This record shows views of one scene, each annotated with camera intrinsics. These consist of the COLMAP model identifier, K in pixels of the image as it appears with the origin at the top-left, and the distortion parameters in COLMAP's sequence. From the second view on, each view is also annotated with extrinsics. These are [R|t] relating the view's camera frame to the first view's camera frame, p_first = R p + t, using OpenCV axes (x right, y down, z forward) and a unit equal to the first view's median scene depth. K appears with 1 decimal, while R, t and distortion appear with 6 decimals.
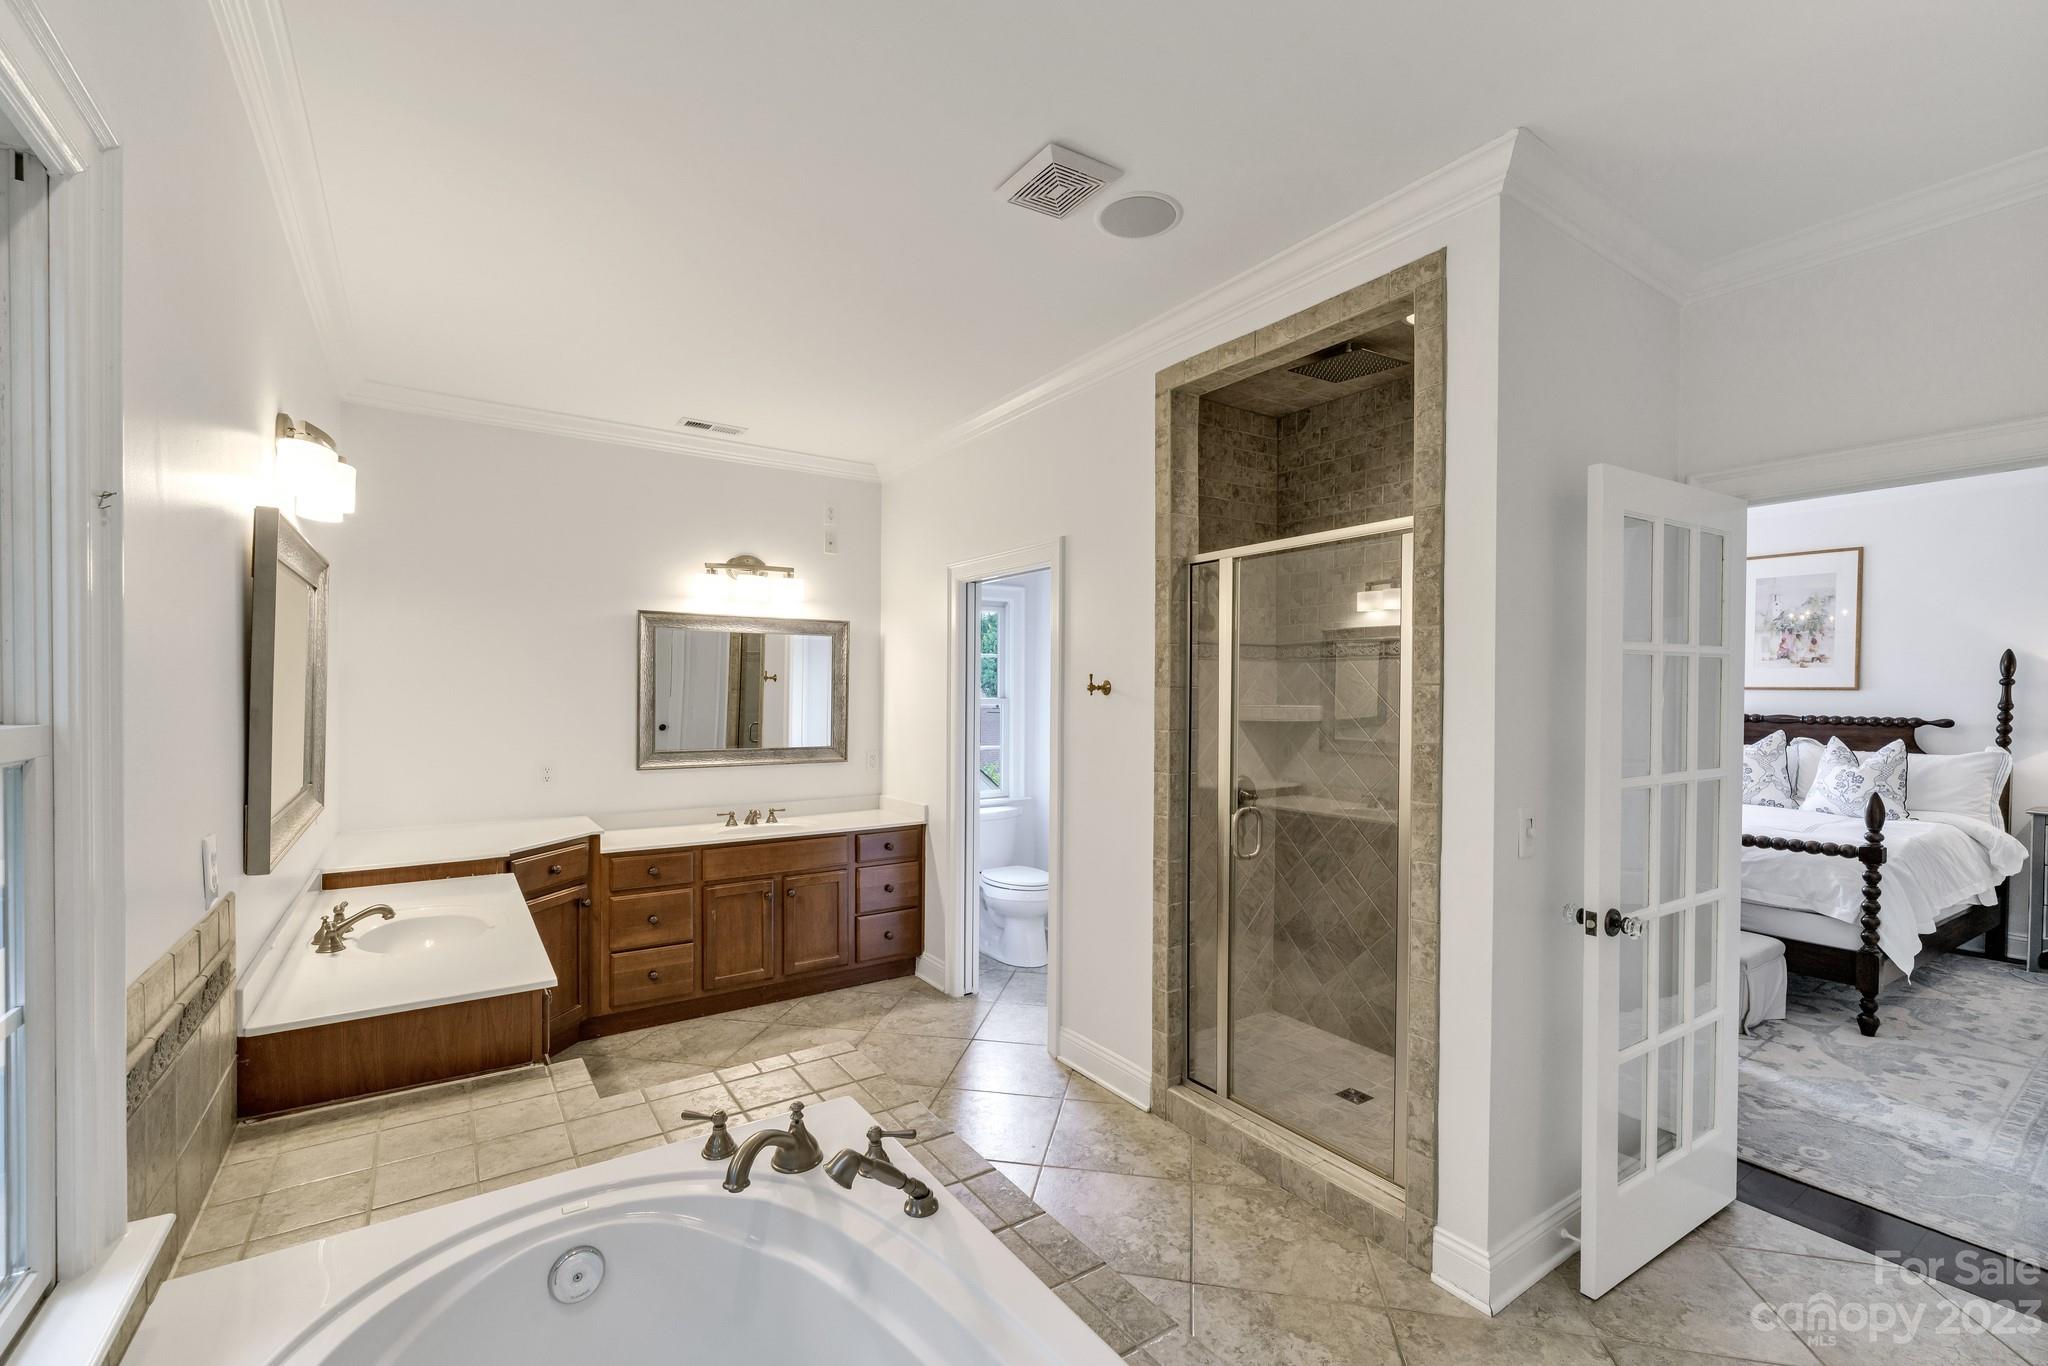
lens RADIAL K [[868.0, 0, 1019.4], [0, 868.0, 700.6], [0, 0, 1]] dist [0.013601, -0.001827]
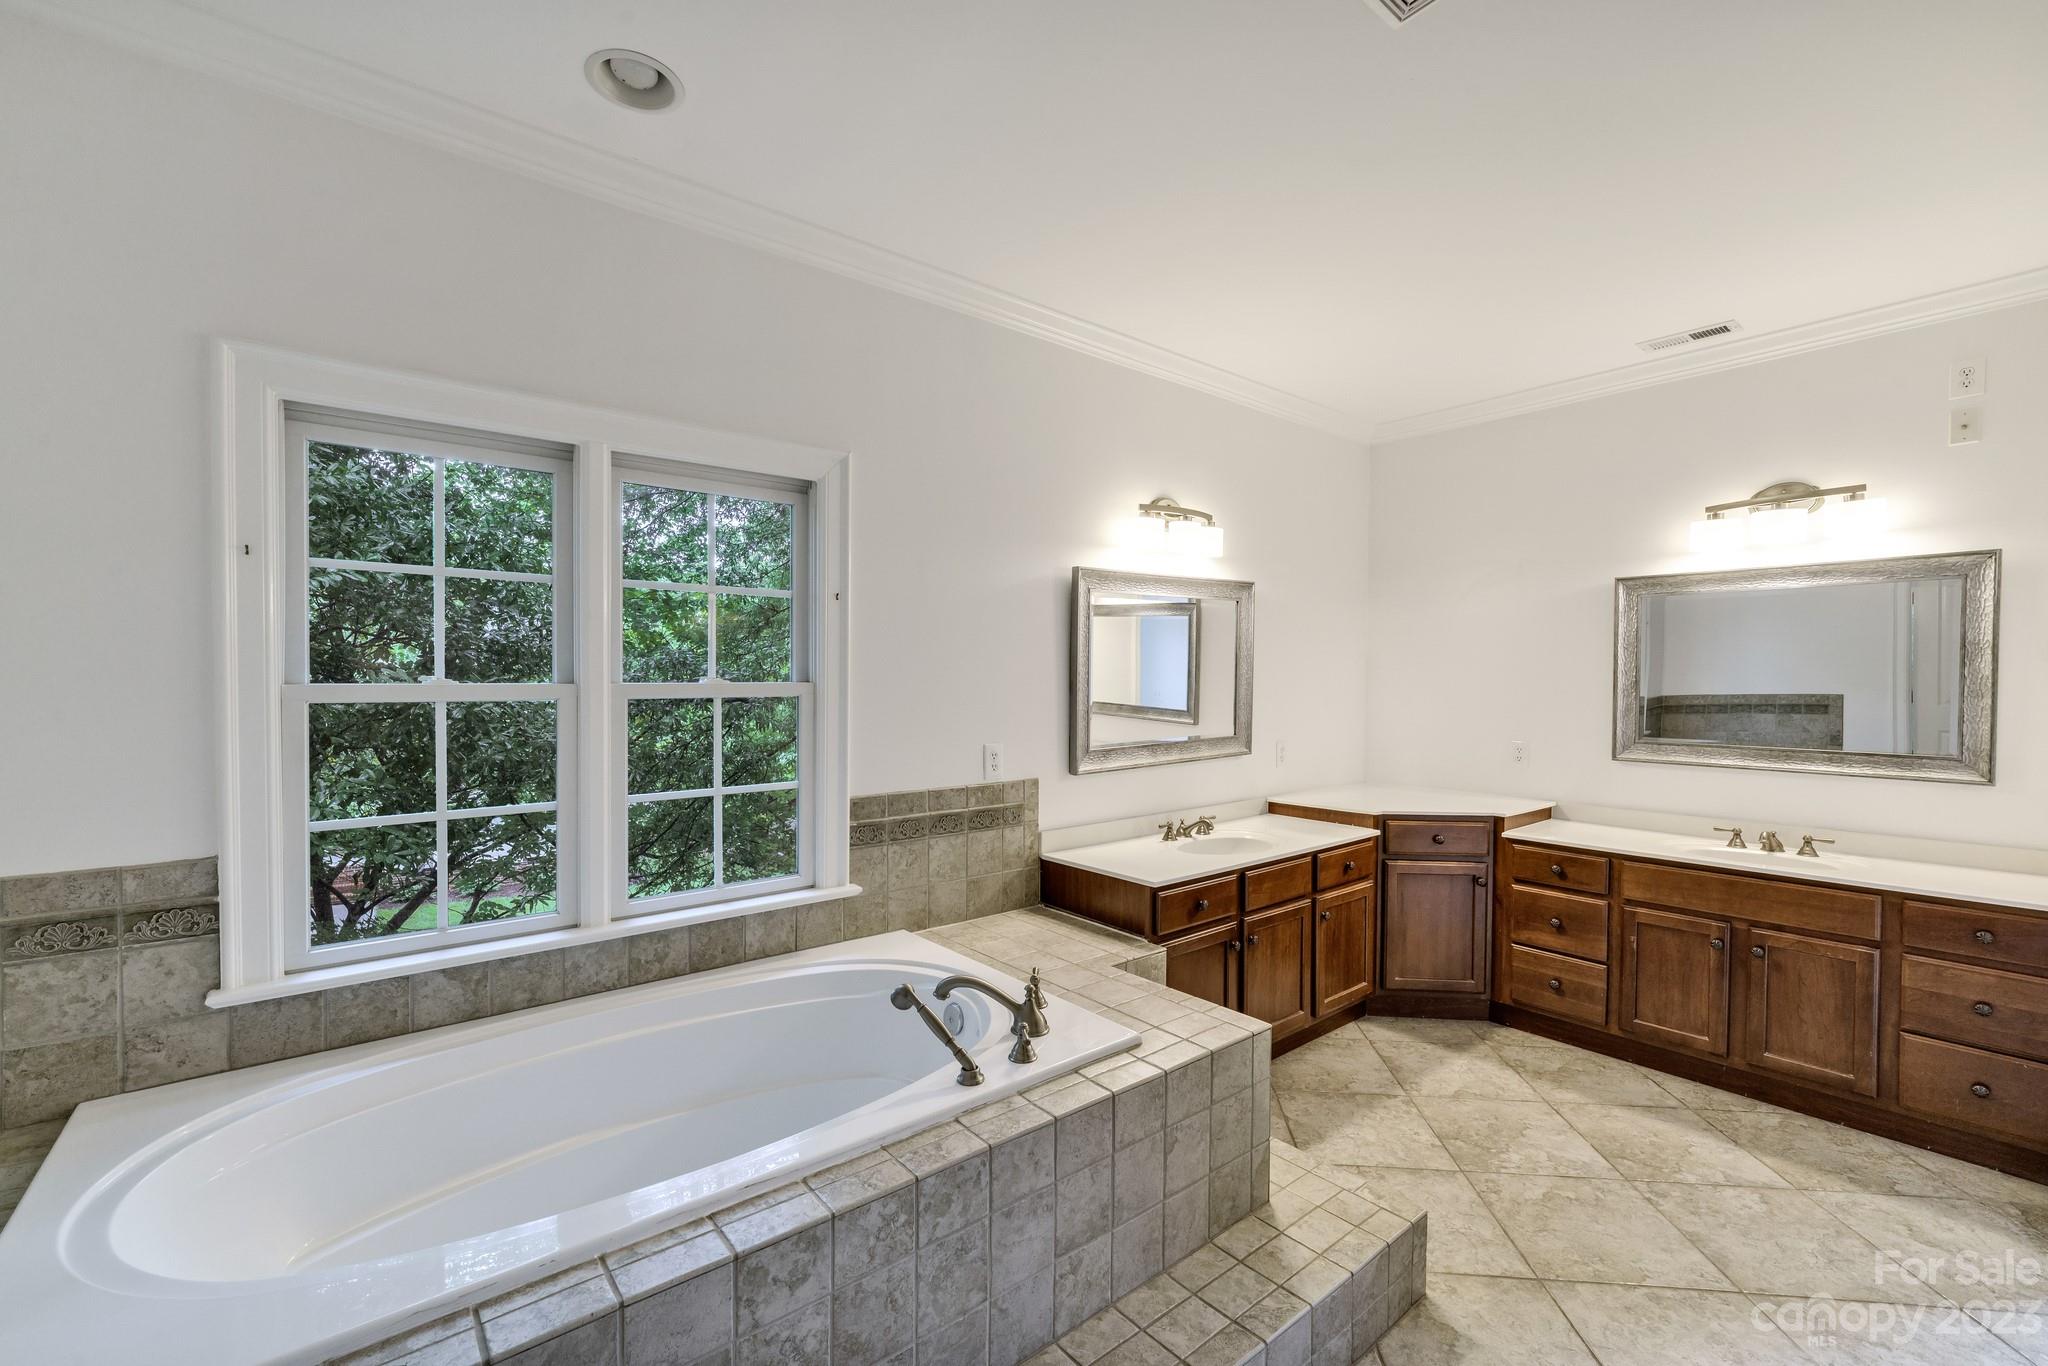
lens RADIAL K [[868.0, 0, 1021.6], [0, 868.0, 677.6], [0, 0, 1]] dist [0.013601, -0.001827]
pose [[0.097860, -0.001374, -0.995199, 0.396914], [-0.007765, 0.999968, -0.002144, 0.003259], [0.995170, 0.007937, 0.097846, 0.330481]]
